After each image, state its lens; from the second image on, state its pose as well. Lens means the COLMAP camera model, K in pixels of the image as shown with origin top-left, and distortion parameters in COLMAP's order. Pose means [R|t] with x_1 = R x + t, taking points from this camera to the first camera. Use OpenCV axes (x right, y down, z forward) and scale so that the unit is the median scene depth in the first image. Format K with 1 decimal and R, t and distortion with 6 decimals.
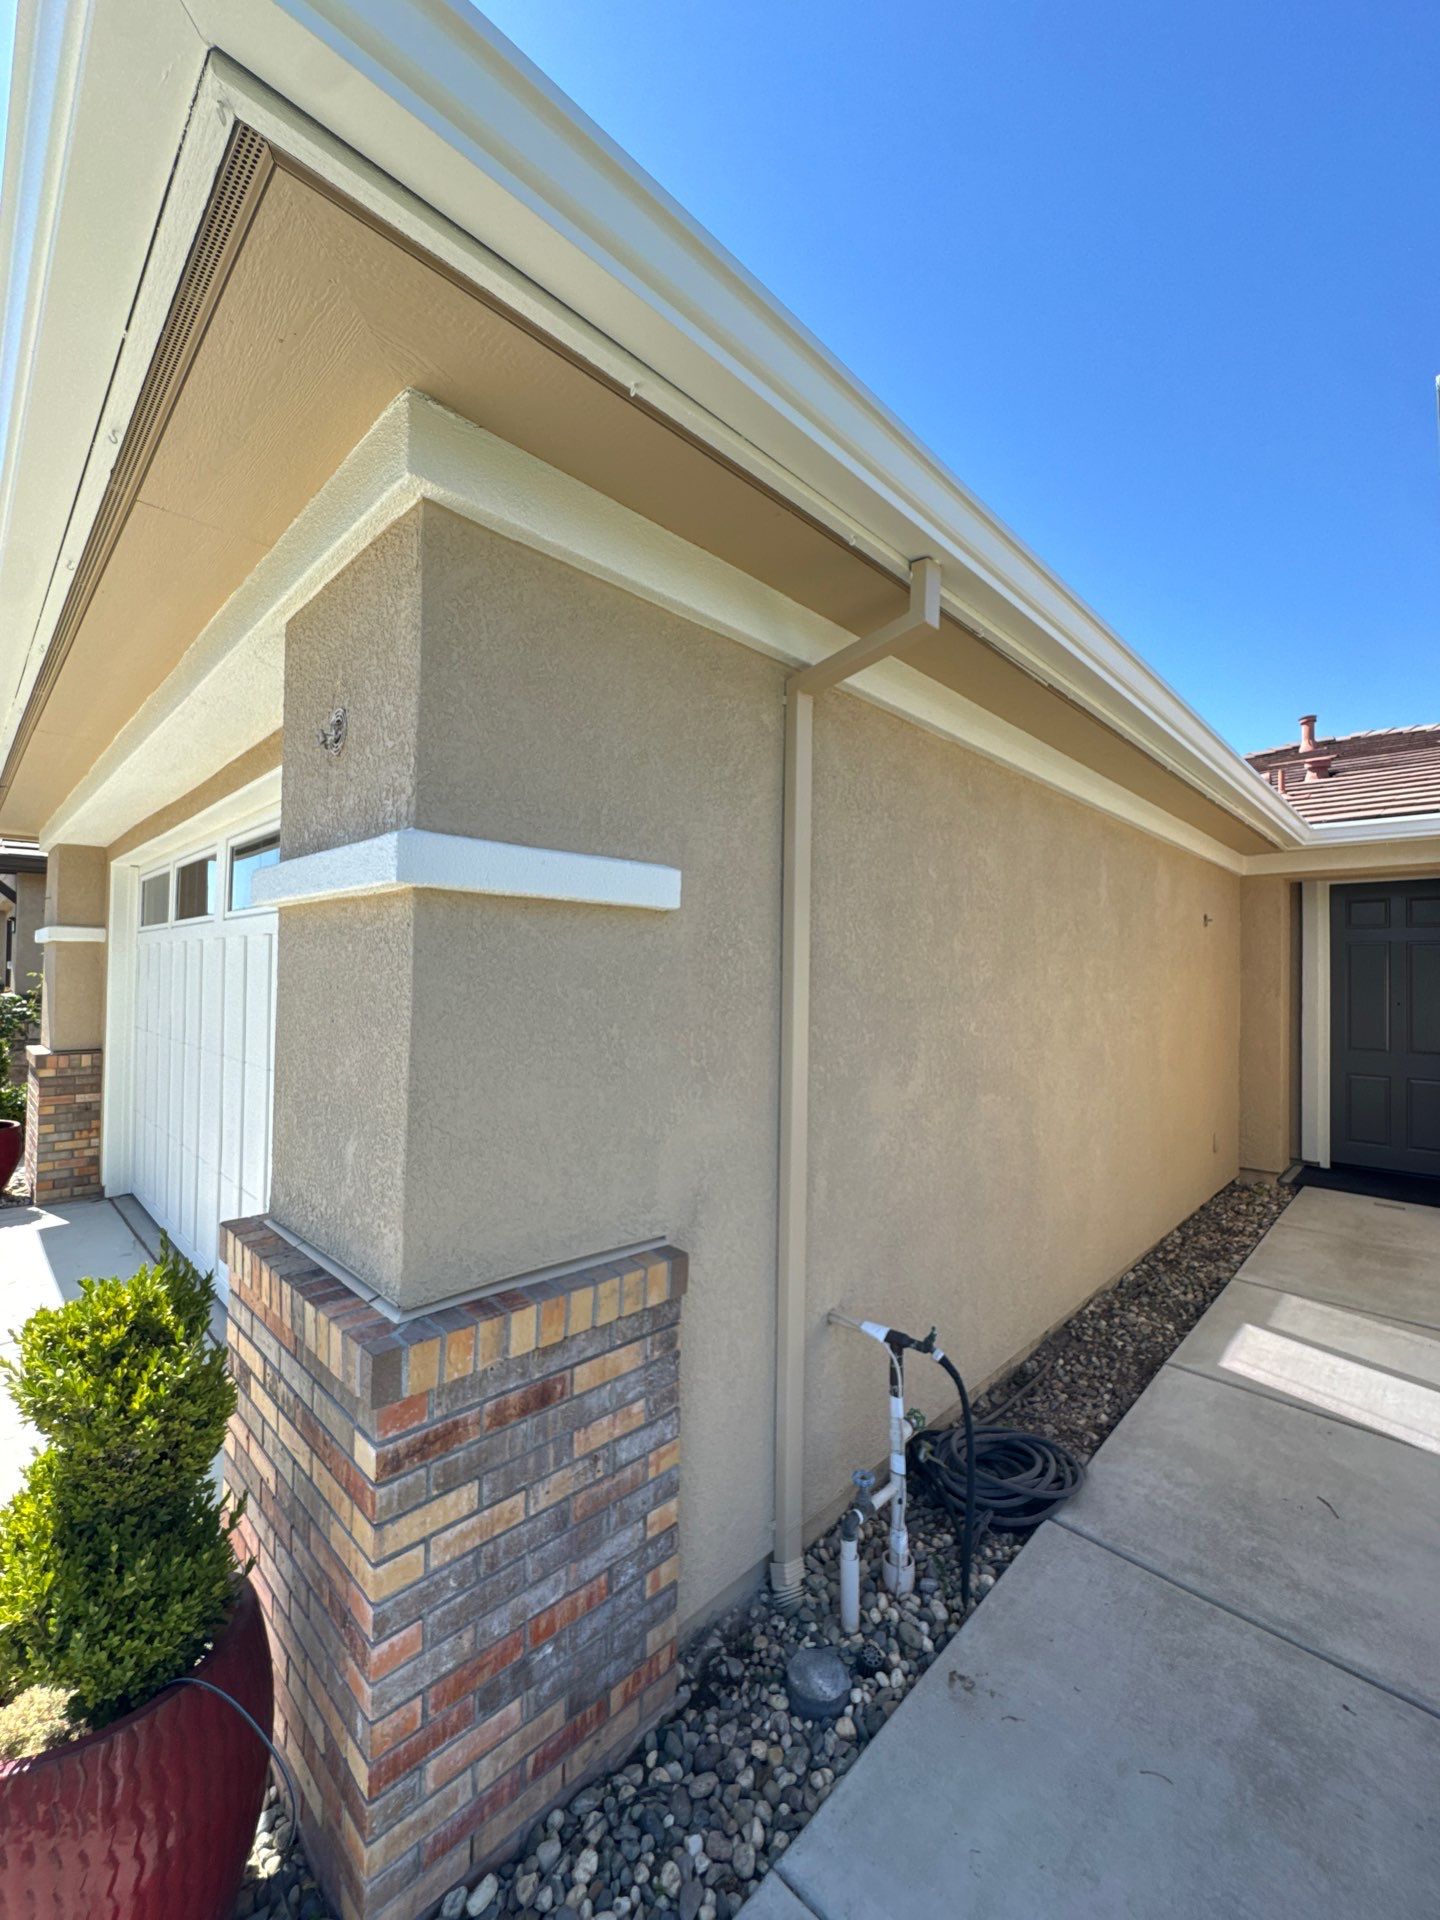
lens RADIAL K [[770.1, 0, 720.0], [0, 770.1, 960.0], [0, 0, 1]] dist [-0.006377, 0.000678]
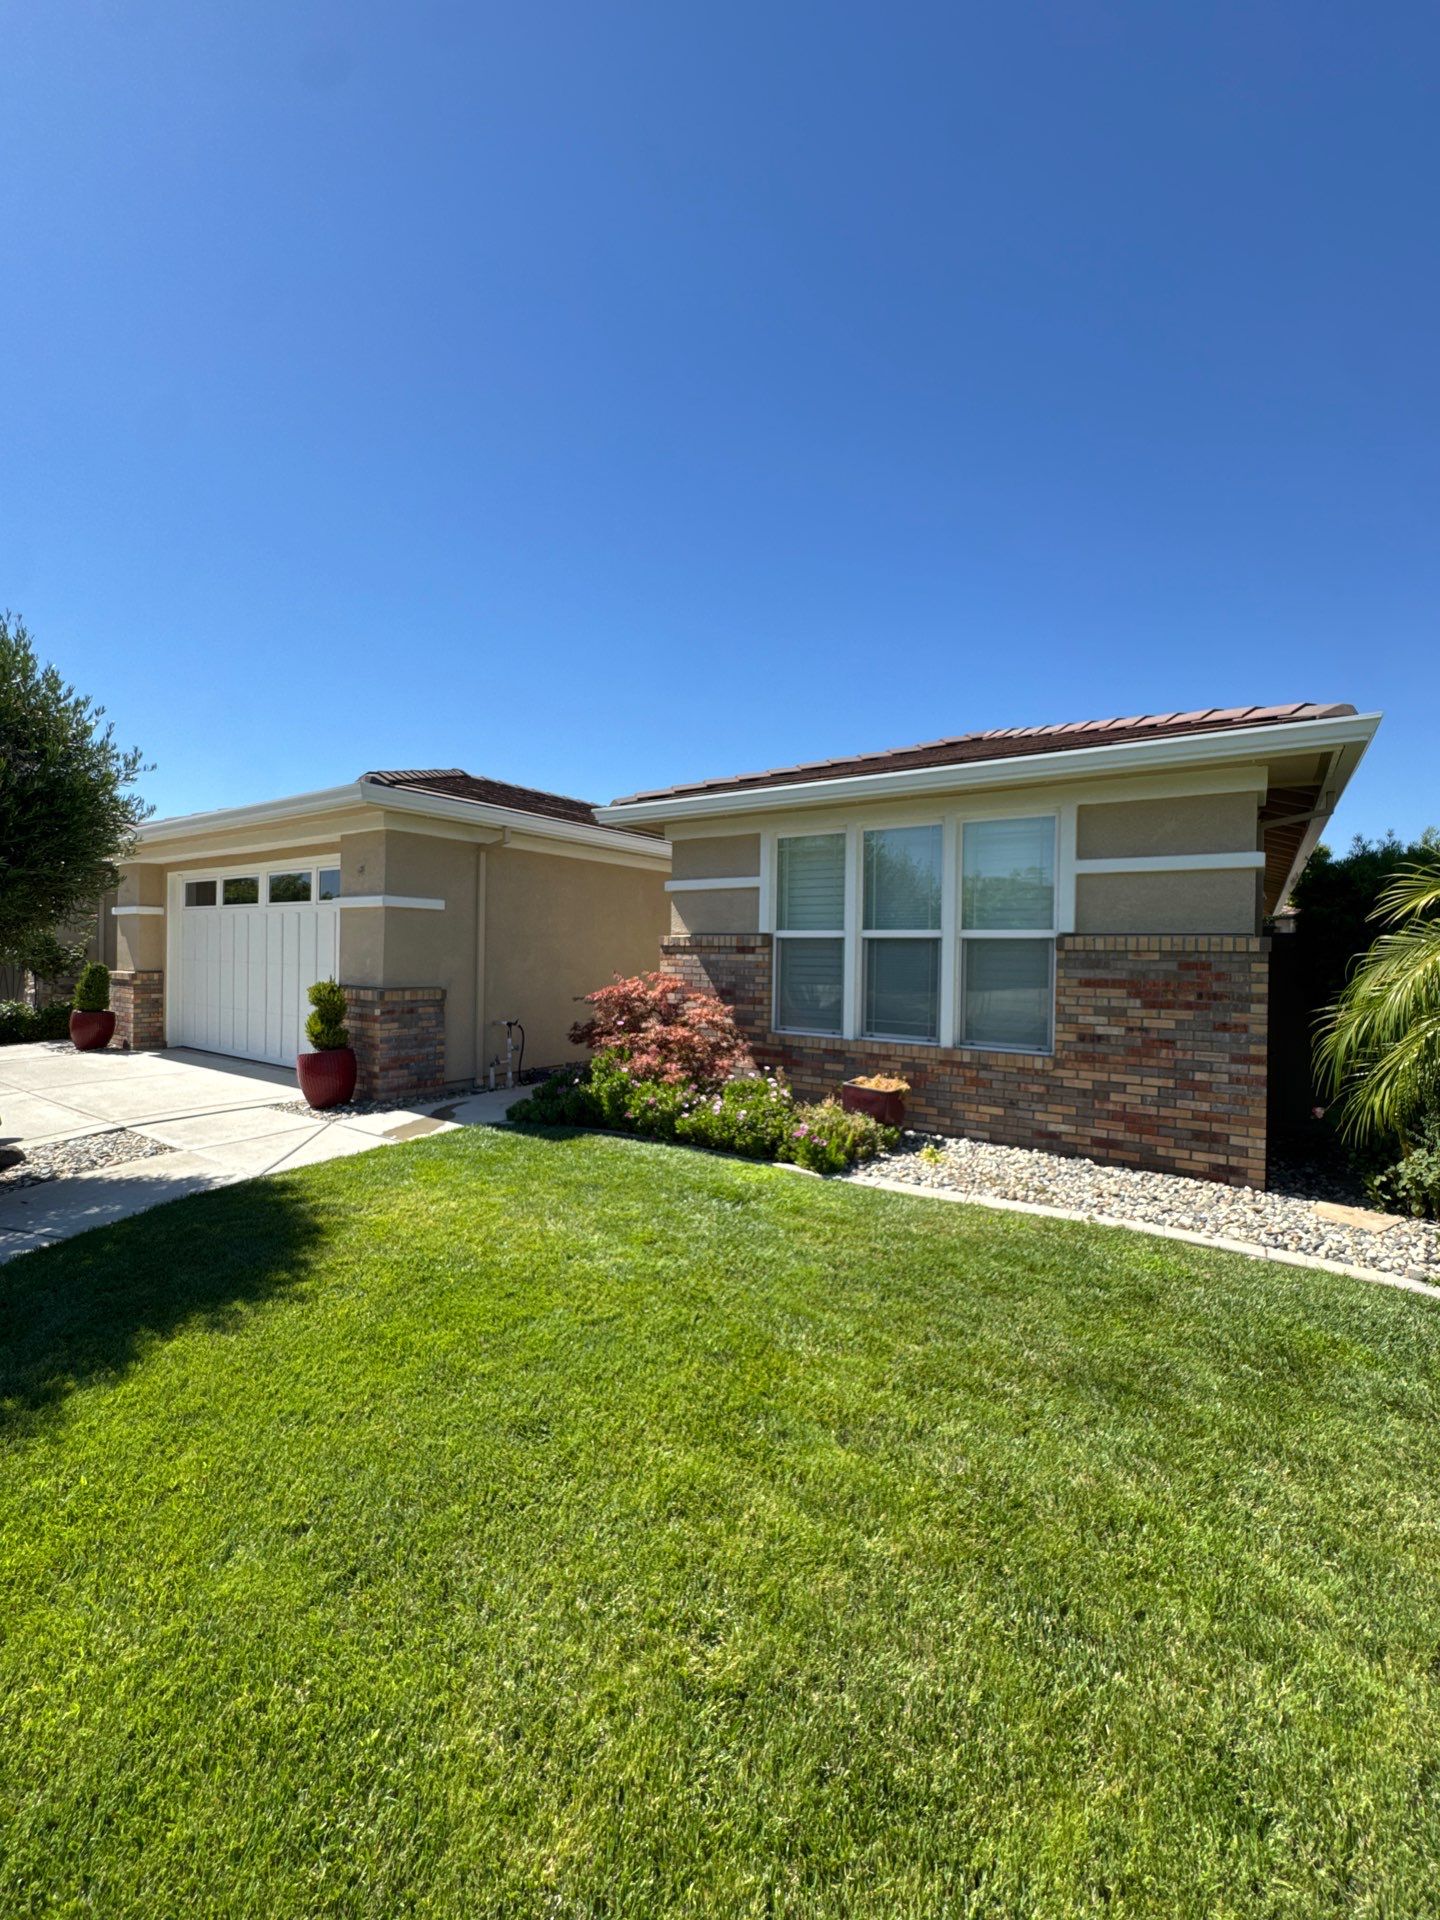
lens RADIAL K [[770.1, 0, 720.0], [0, 770.1, 960.0], [0, 0, 1]] dist [-0.006377, 0.000678]
pose [[0.985314, -0.000097, 0.170752, 0.313516], [-0.005138, 0.999530, 0.030215, 0.032447], [-0.170675, -0.030648, 0.984851, -1.499651]]
